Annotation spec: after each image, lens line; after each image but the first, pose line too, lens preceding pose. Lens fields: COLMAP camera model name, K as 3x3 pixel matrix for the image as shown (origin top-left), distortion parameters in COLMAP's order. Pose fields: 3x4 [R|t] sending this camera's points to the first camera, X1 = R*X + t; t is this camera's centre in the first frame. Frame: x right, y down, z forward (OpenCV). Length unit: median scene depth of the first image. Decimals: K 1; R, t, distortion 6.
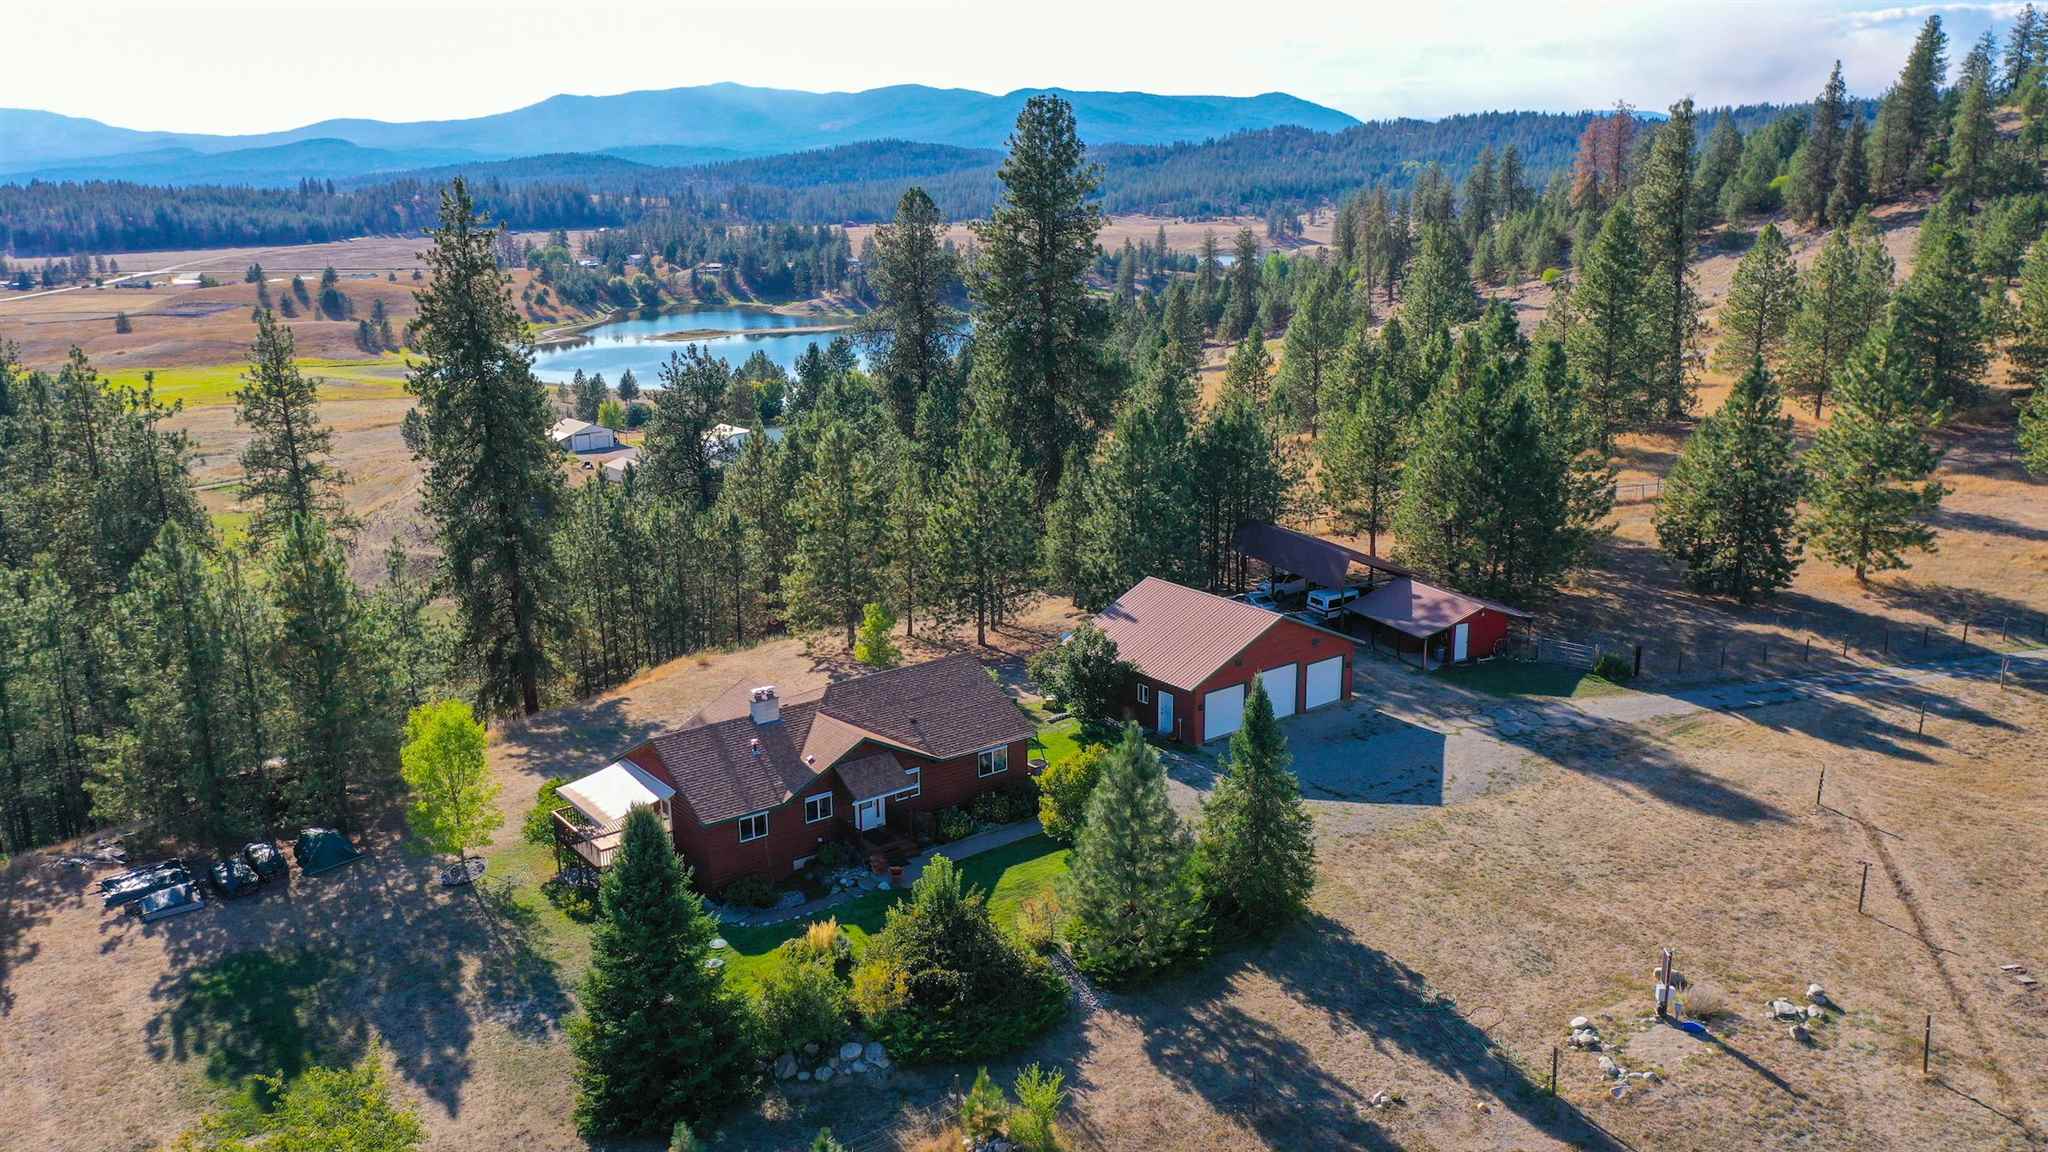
lens RADIAL K [[1620.5, 0, 1020.2], [0, 1620.5, 573.2], [0, 0, 1]] dist [-0.001598, 0.003797]
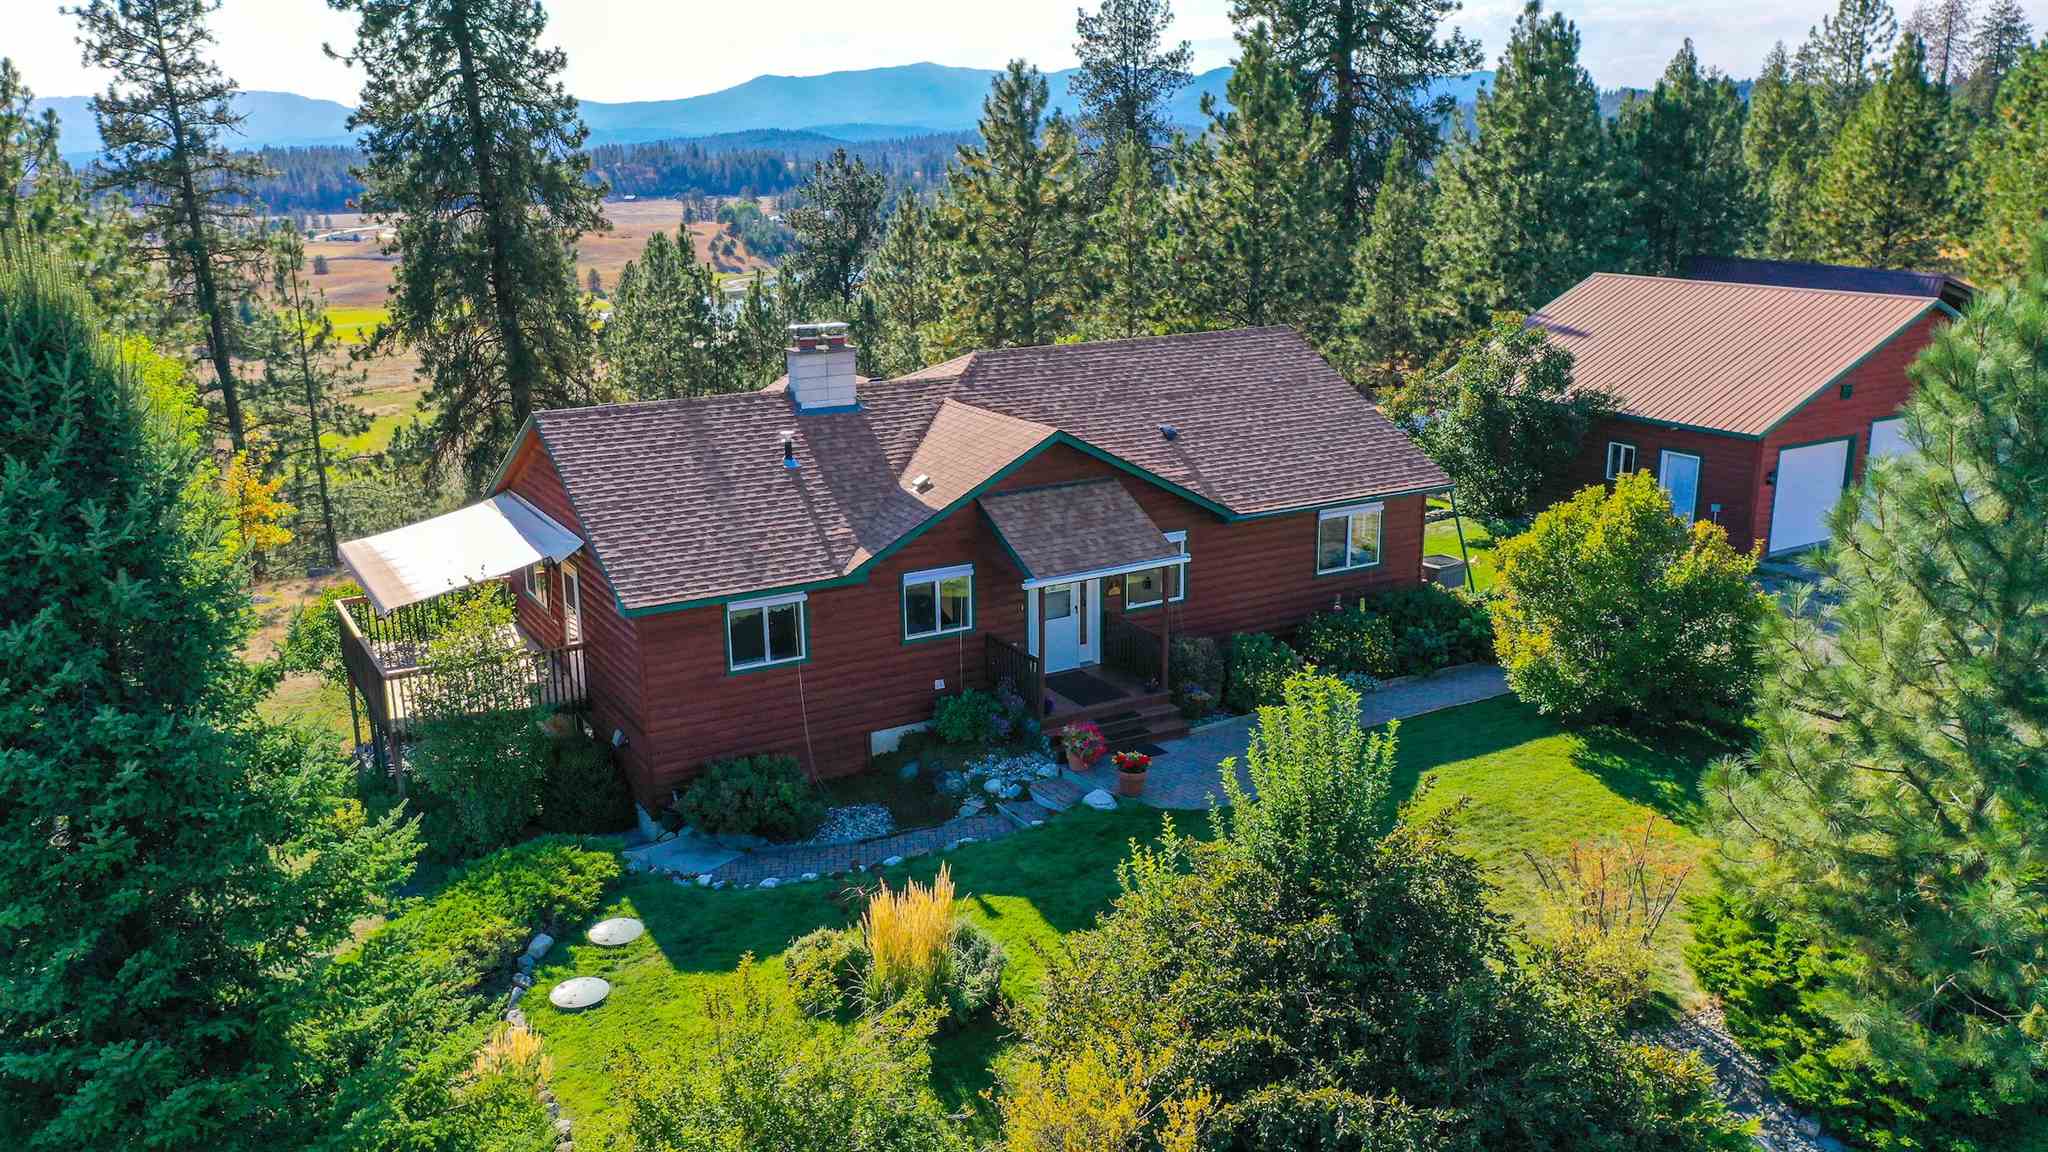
lens RADIAL K [[1620.5, 0, 1025.5], [0, 1620.5, 580.2], [0, 0, 1]] dist [-0.001598, 0.003797]
pose [[0.993623, 0.033068, -0.107793, -0.058819], [-0.031441, 0.999365, 0.016757, 0.129203], [0.108278, -0.013261, 0.994032, 0.593268]]
